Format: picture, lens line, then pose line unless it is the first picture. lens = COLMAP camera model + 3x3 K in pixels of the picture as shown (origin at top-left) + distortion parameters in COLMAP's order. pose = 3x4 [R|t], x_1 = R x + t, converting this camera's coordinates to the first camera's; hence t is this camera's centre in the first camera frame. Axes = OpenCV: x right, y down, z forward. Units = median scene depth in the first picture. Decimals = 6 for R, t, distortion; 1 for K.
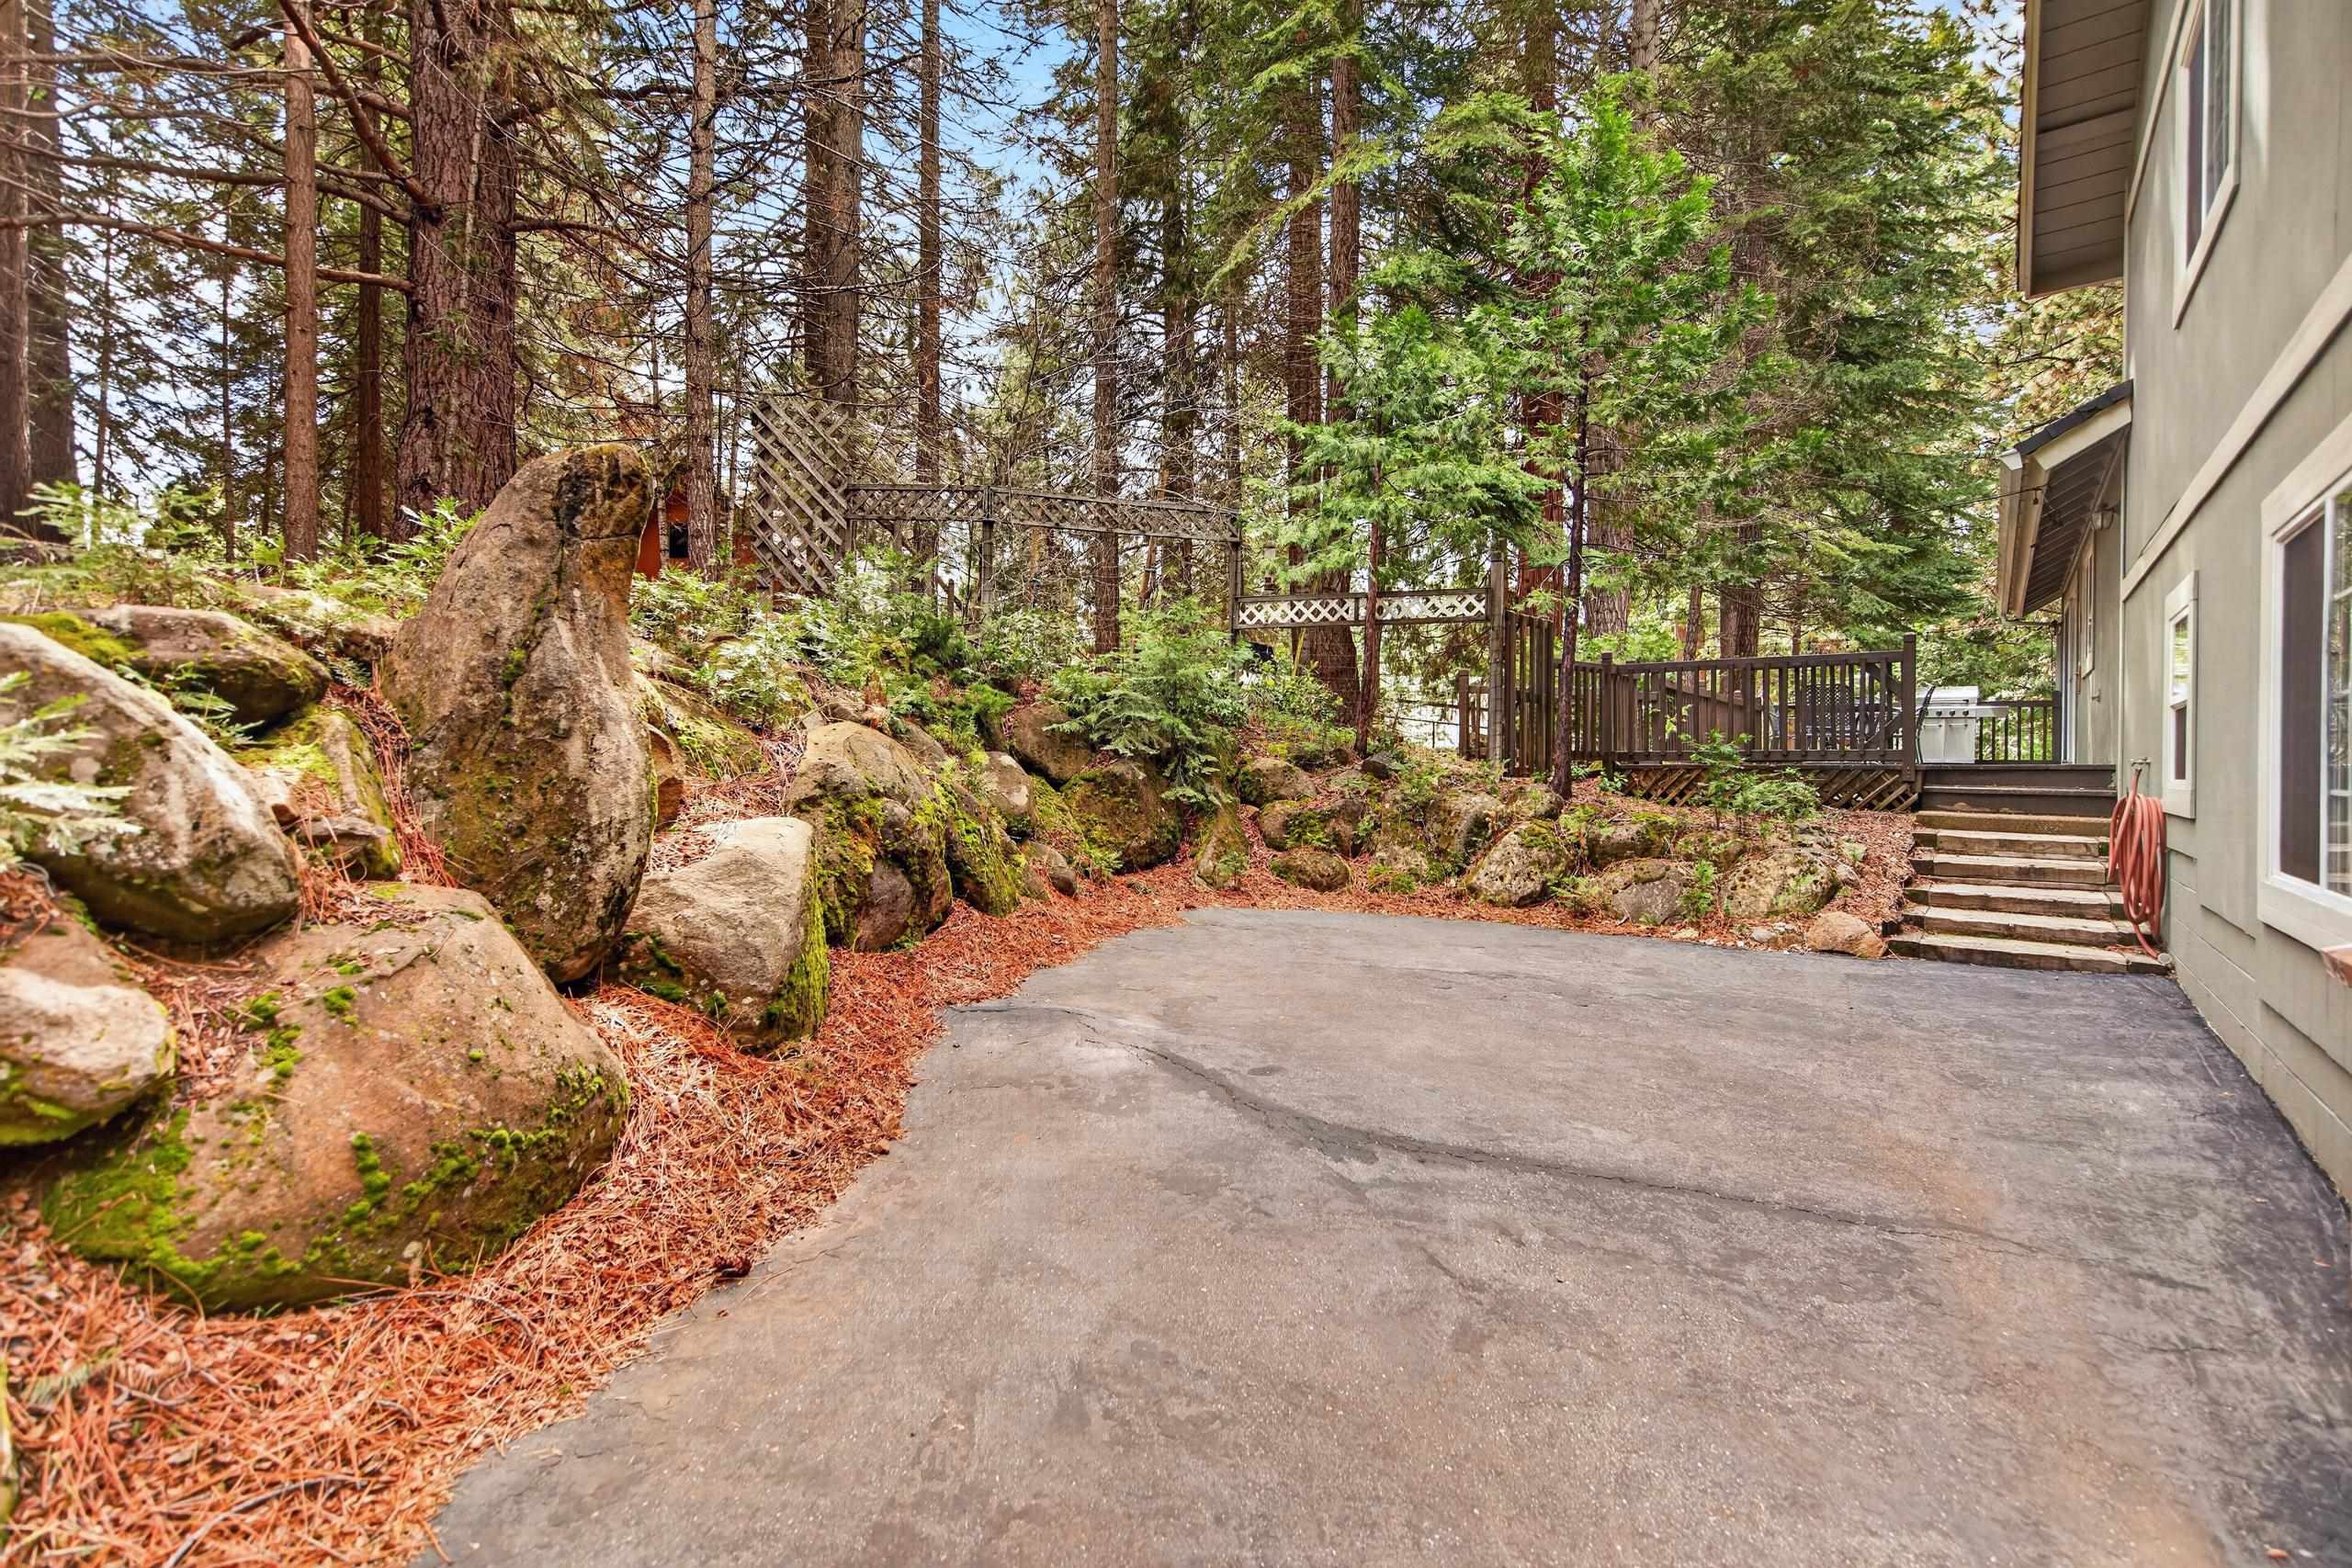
lens RADIAL K [[1069.5, 0, 1173.2], [0, 1069.5, 776.9], [0, 0, 1]] dist [0.002674, 0.000189]
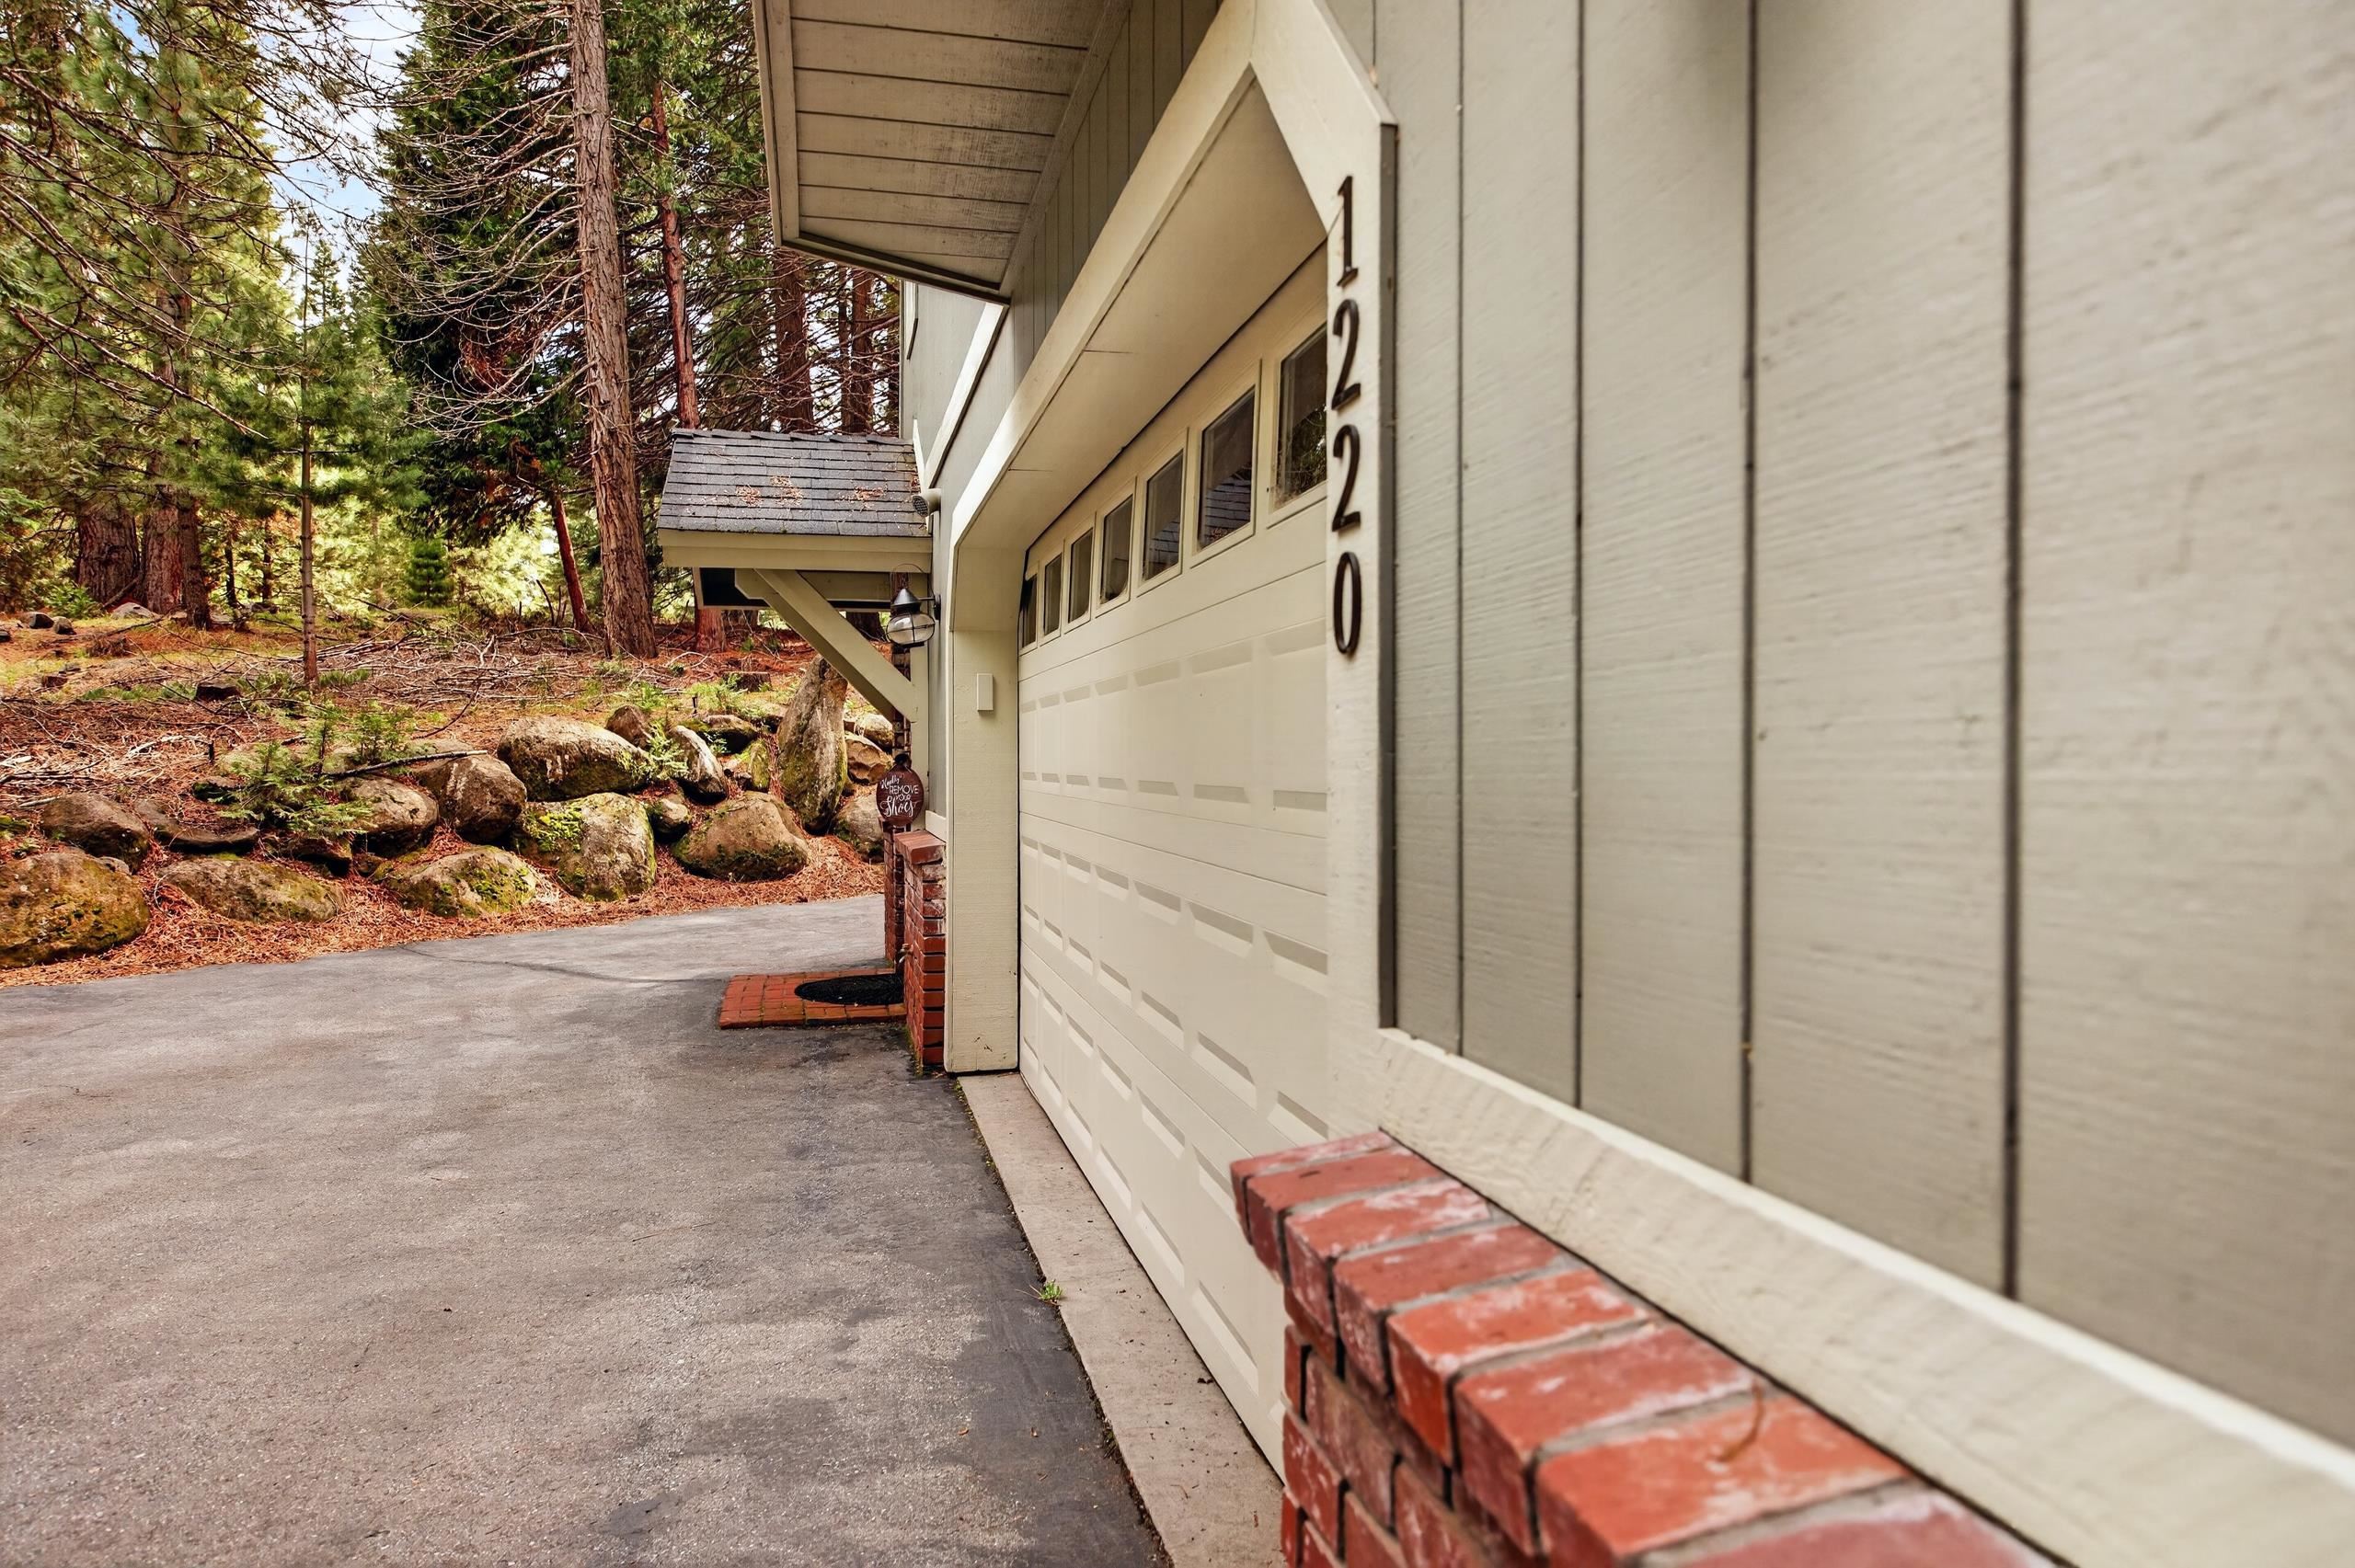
lens RADIAL K [[1519.3, 0, 1186.2], [0, 1519.3, 775.4], [0, 0, 1]] dist [0.005825, 0.000683]
pose [[0.776968, 0.002783, -0.629534, 2.012228], [-0.007863, 0.999955, -0.005284, 0.034163], [0.629491, 0.009055, 0.776955, -1.139123]]
